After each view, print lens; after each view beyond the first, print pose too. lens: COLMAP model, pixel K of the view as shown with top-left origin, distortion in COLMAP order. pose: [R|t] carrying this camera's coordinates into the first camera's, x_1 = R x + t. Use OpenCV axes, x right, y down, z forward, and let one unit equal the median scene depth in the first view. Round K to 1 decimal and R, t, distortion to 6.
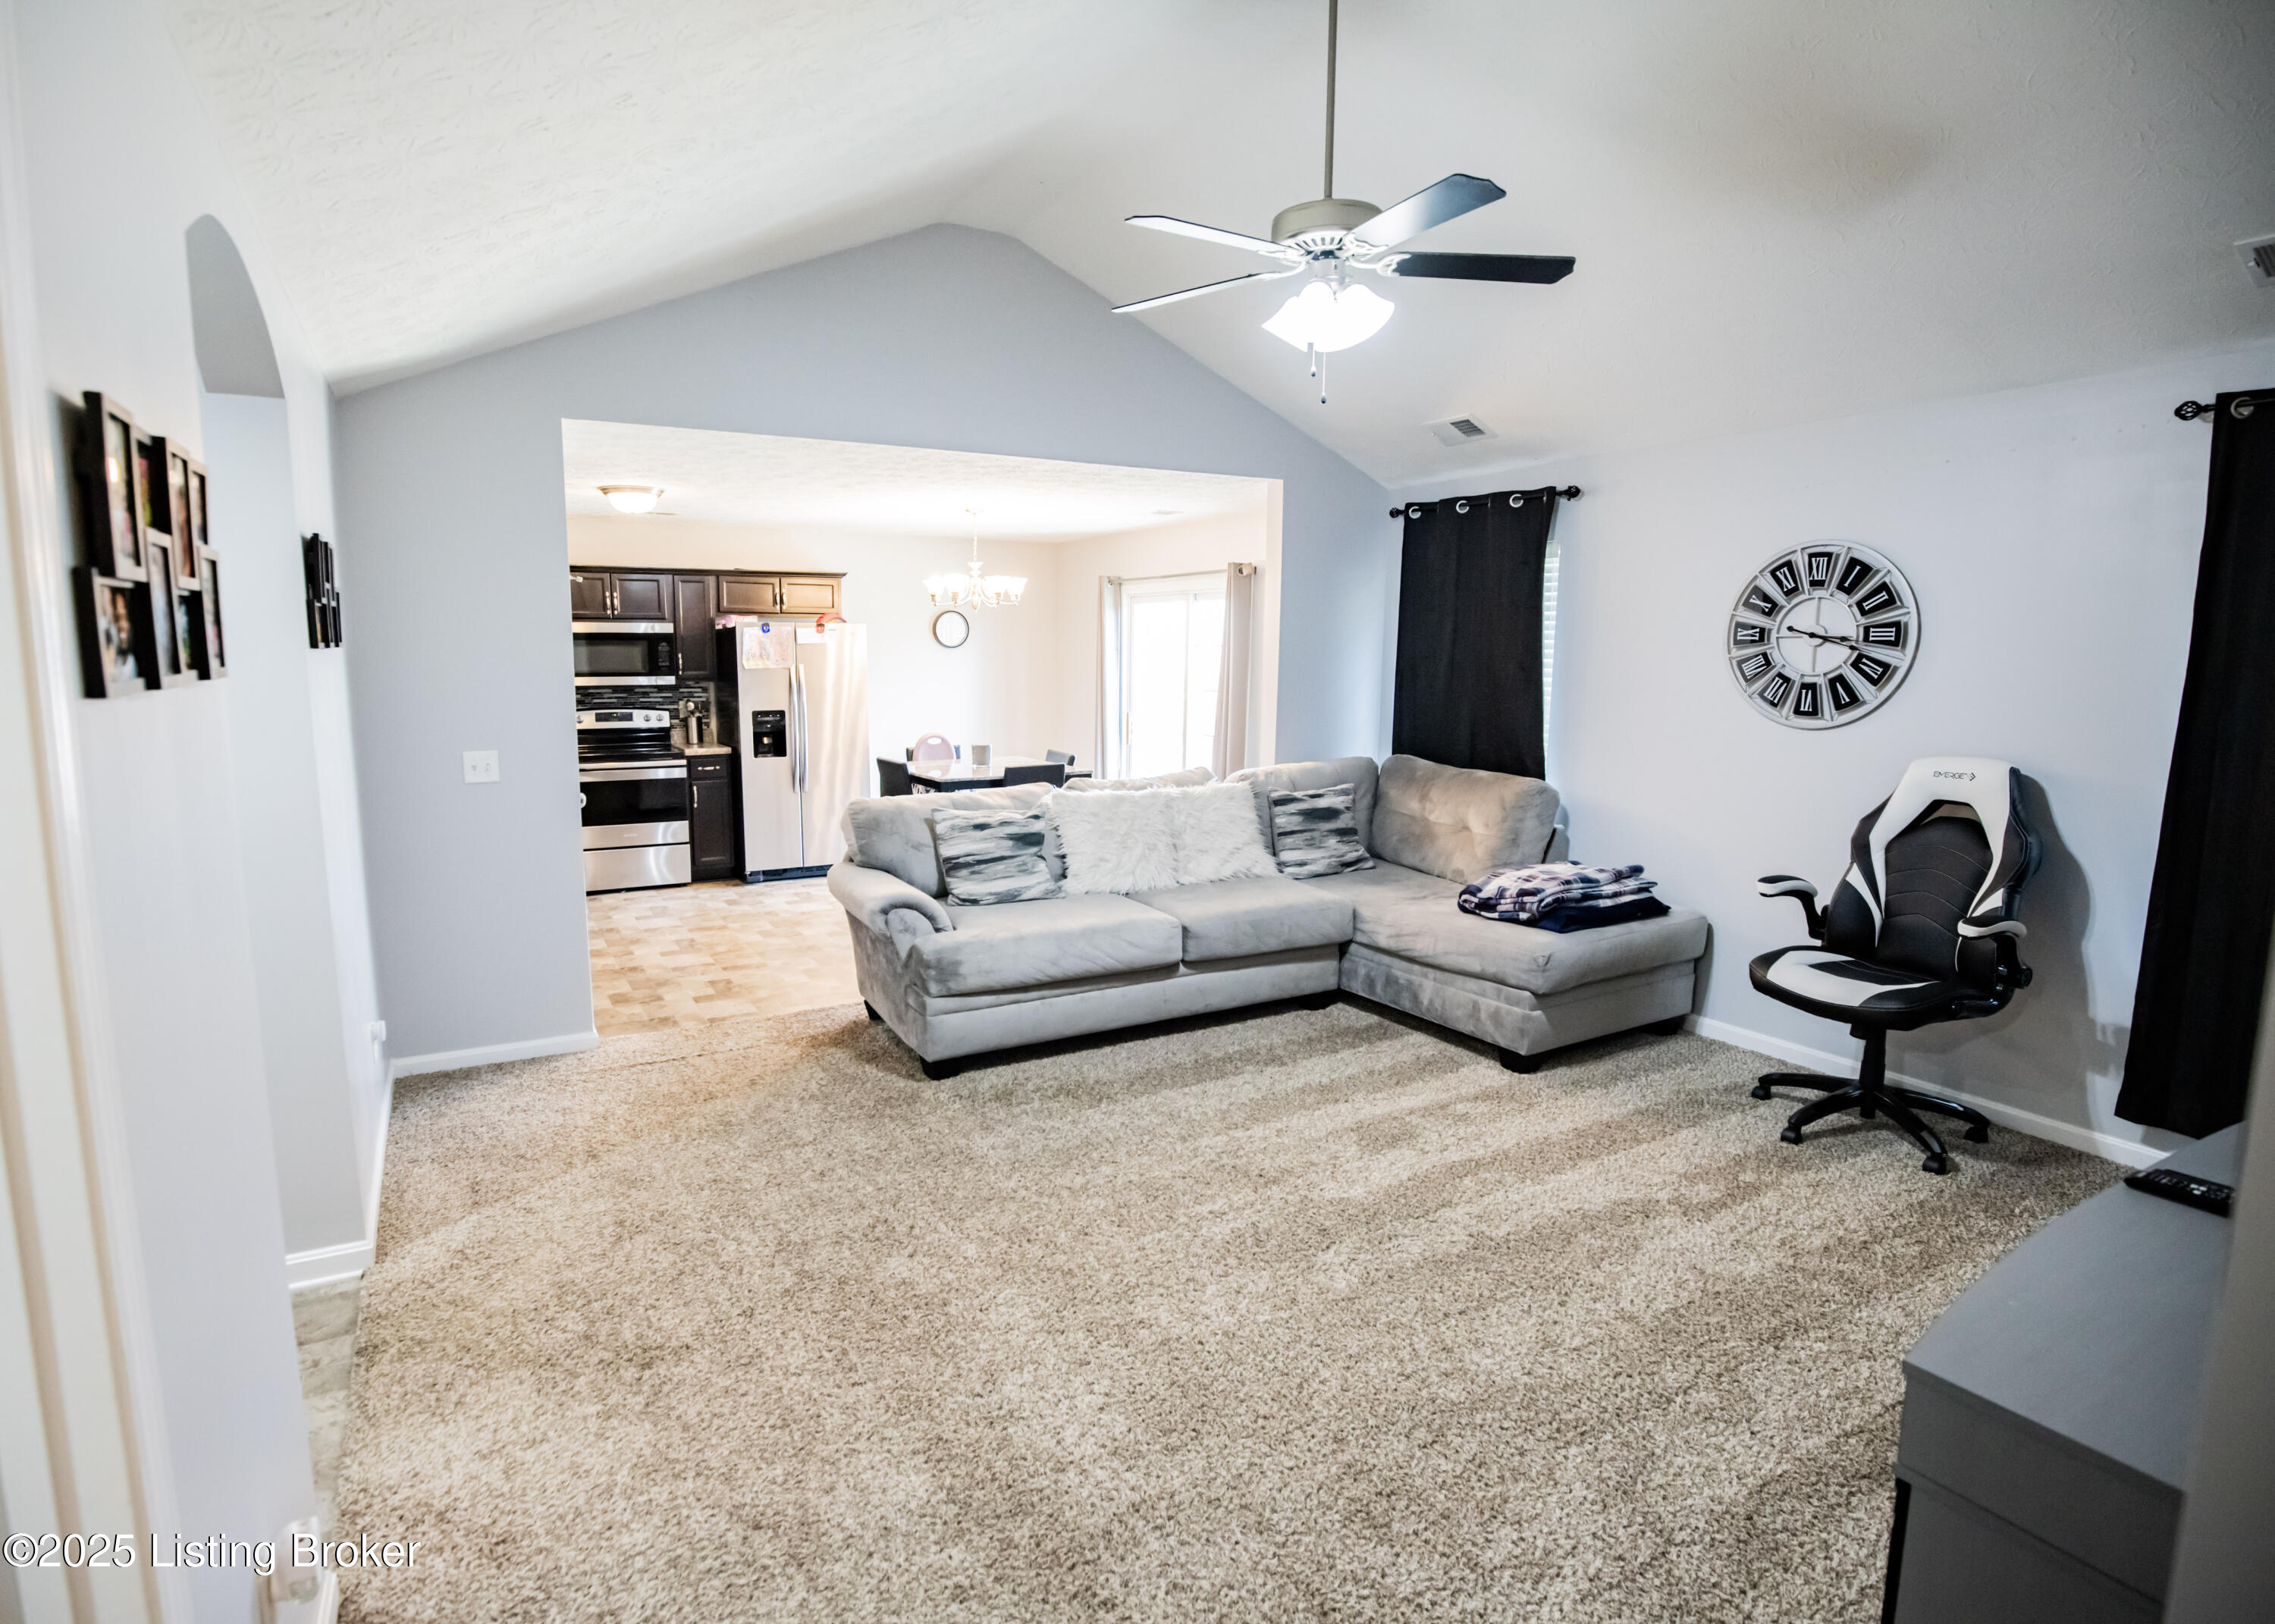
lens RADIAL K [[1162.9, 0, 1049.2], [0, 1162.9, 818.3], [0, 0, 1]] dist [-0.036005, 0.006350]
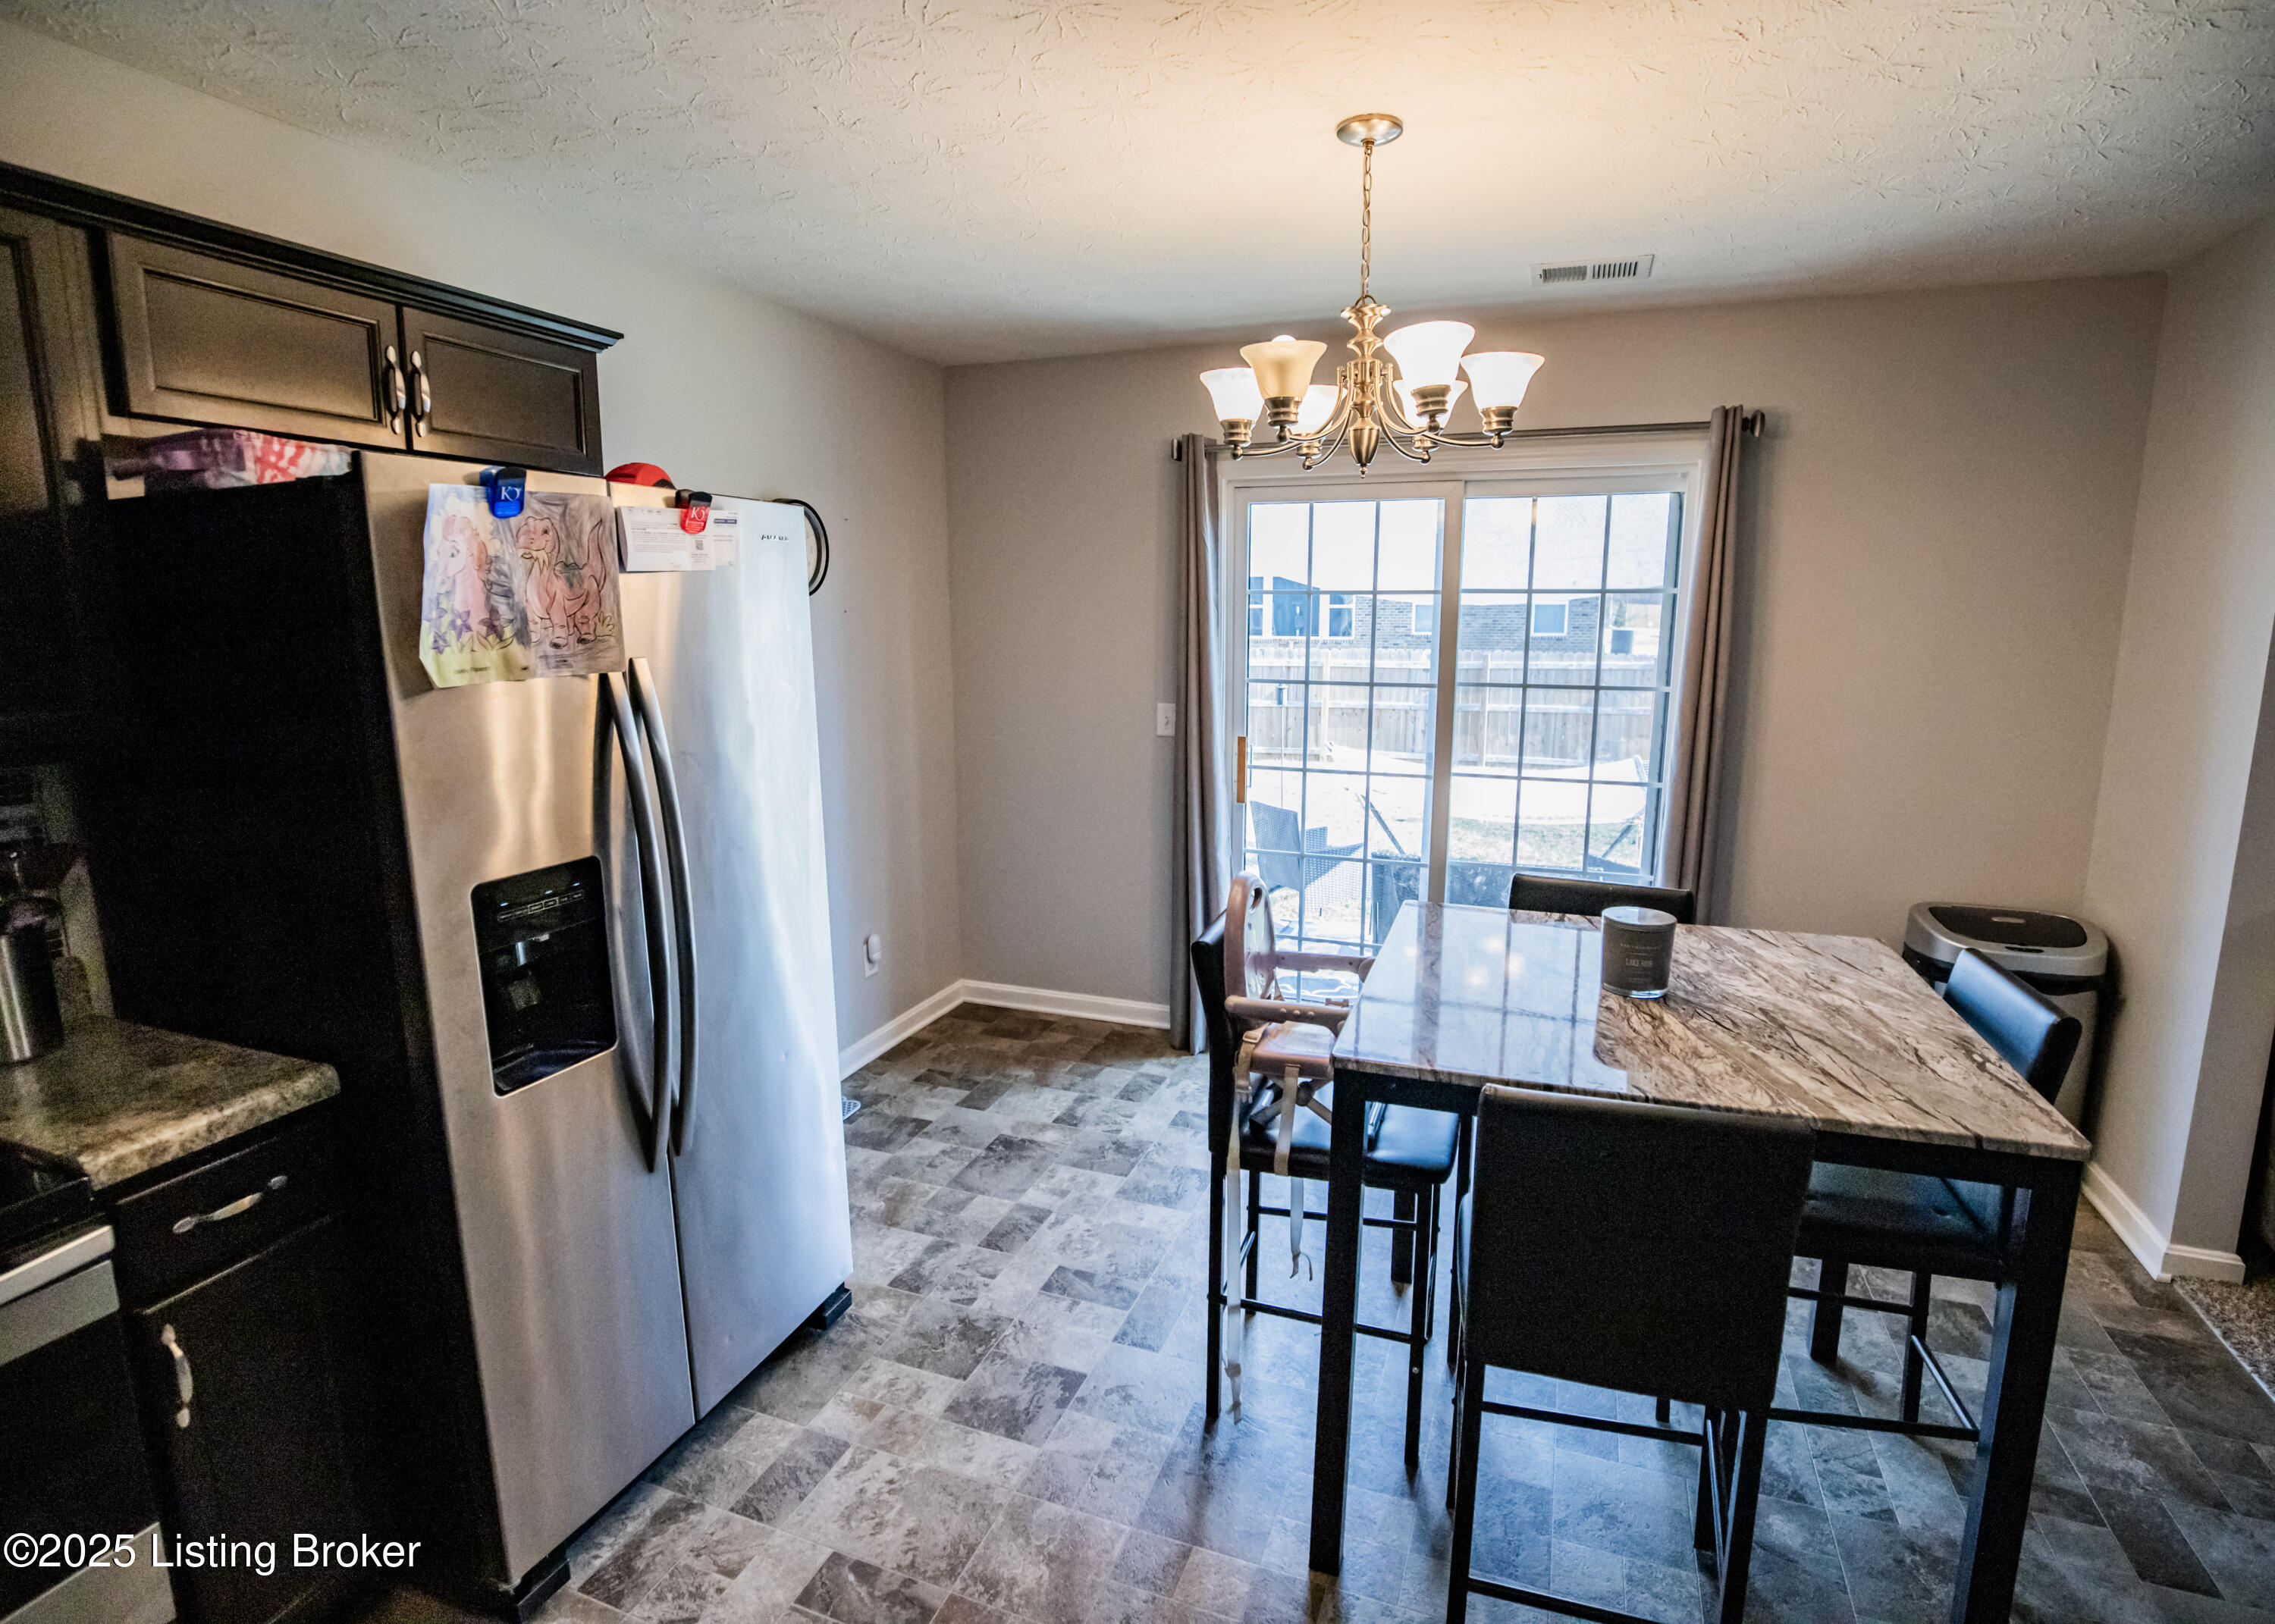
lens RADIAL K [[1162.9, 0, 1124.0], [0, 1162.9, 809.8], [0, 0, 1]] dist [-0.036005, 0.006350]
pose [[0.763541, -0.116424, 0.635178, -0.508097], [0.098515, 0.993101, 0.063605, -0.185835], [-0.638201, 0.014009, 0.769743, 1.308108]]
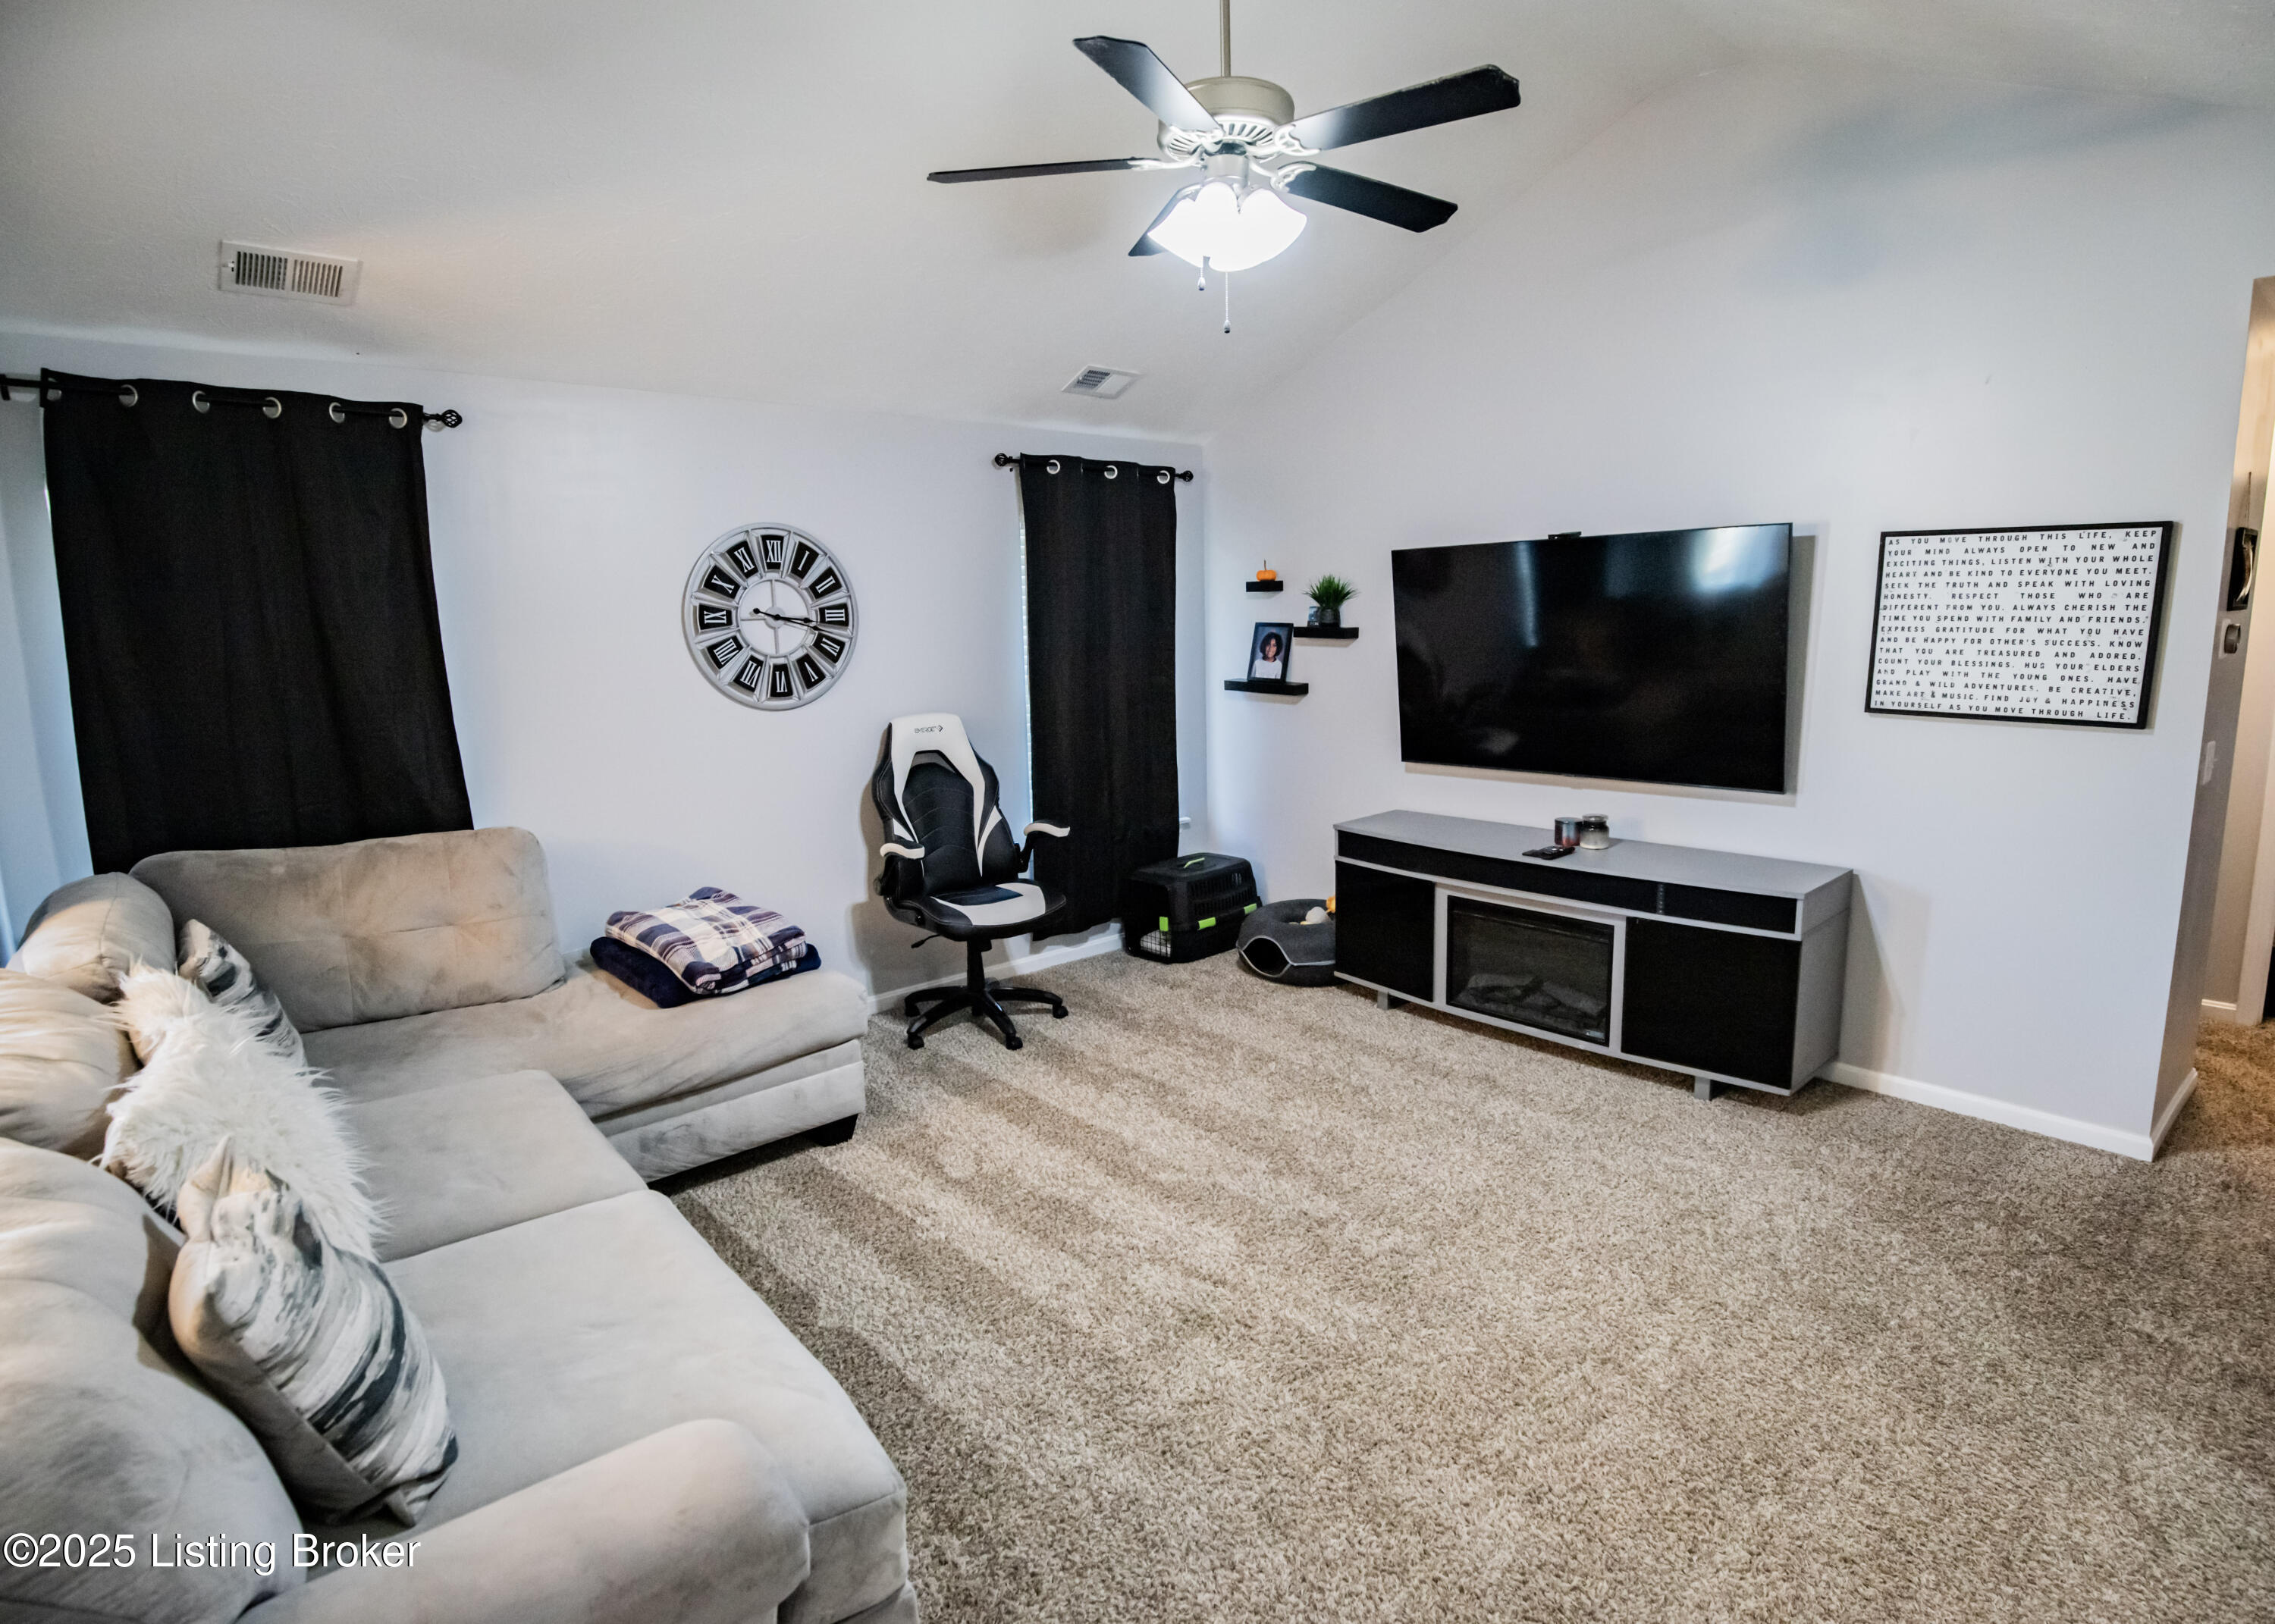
lens RADIAL K [[1162.9, 0, 1158.6], [0, 1162.9, 822.5], [0, 0, 1]] dist [-0.036005, 0.006350]
pose [[-0.243895, -0.166779, 0.955353, -0.411475], [0.160540, 0.964567, 0.209372, -0.140545], [-0.956422, 0.204437, -0.208478, 0.899507]]
